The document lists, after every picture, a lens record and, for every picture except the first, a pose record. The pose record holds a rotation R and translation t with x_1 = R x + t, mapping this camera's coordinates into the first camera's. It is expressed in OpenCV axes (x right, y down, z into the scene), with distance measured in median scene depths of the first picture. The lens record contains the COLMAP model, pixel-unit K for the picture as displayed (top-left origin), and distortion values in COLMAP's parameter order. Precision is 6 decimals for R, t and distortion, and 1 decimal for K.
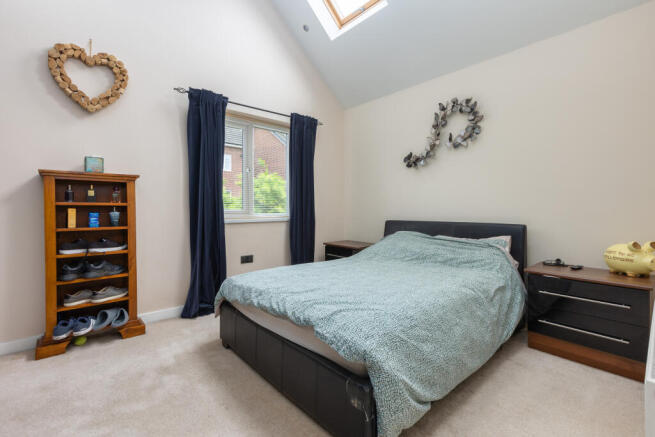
lens RADIAL K [[292.6, 0, 324.7], [0, 292.6, 217.9], [0, 0, 1]] dist [-0.000174, 0.000090]
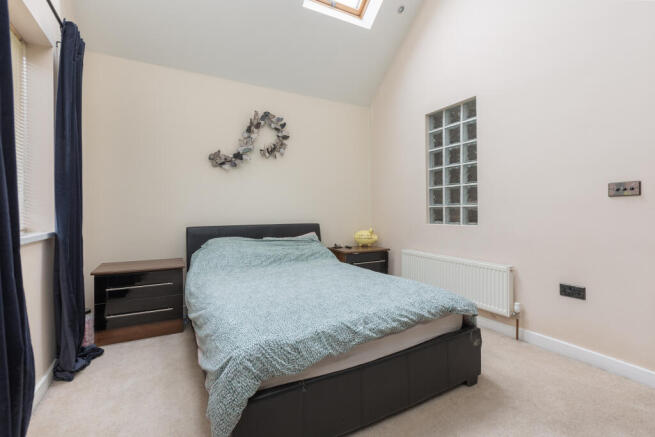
lens RADIAL K [[292.6, 0, 324.7], [0, 292.6, 217.9], [0, 0, 1]] dist [-0.000174, 0.000090]
pose [[0.216021, -0.013000, 0.976302, -0.583697], [0.037023, 0.999301, 0.005114, -0.008584], [-0.975687, 0.035041, 0.216351, 0.560690]]
